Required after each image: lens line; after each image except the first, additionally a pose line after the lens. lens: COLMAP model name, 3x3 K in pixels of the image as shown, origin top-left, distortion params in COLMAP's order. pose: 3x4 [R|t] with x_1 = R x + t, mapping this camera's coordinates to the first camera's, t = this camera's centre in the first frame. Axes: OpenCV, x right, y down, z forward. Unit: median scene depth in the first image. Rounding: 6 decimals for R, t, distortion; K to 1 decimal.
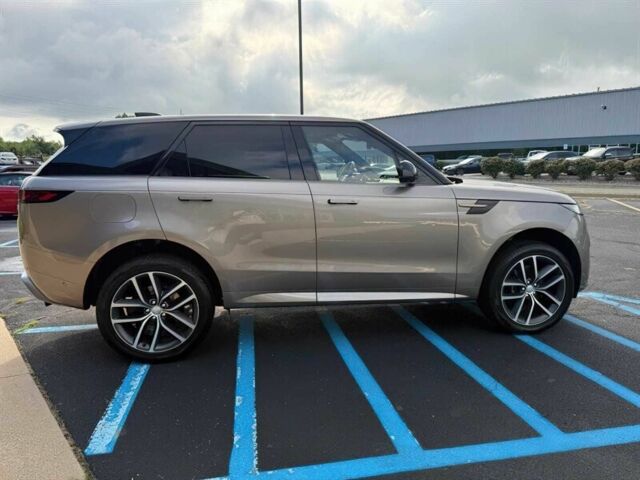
lens RADIAL K [[437.0, 0, 320.0], [0, 437.0, 240.0], [0, 0, 1]] dist [-0.004242, -0.001039]
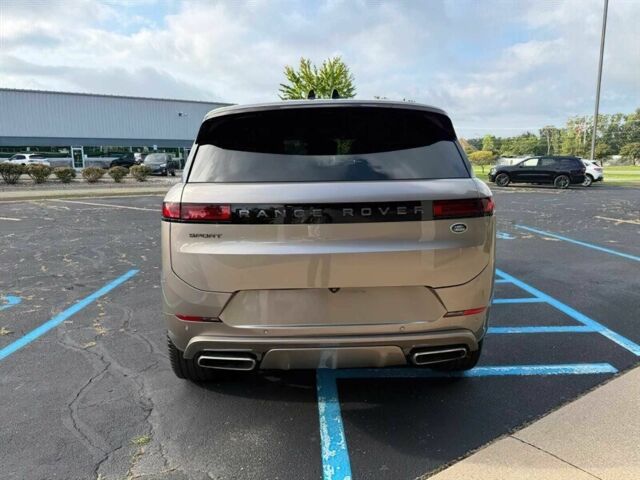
lens RADIAL K [[495.2, 0, 320.0], [0, 495.2, 240.0], [0, 0, 1]] dist [-0.003362, -0.004022]
pose [[0.133690, -0.145777, 0.980243, -1.538736], [0.179076, 0.976393, 0.120781, -0.173055], [-0.974710, 0.159390, 0.156639, 1.182784]]
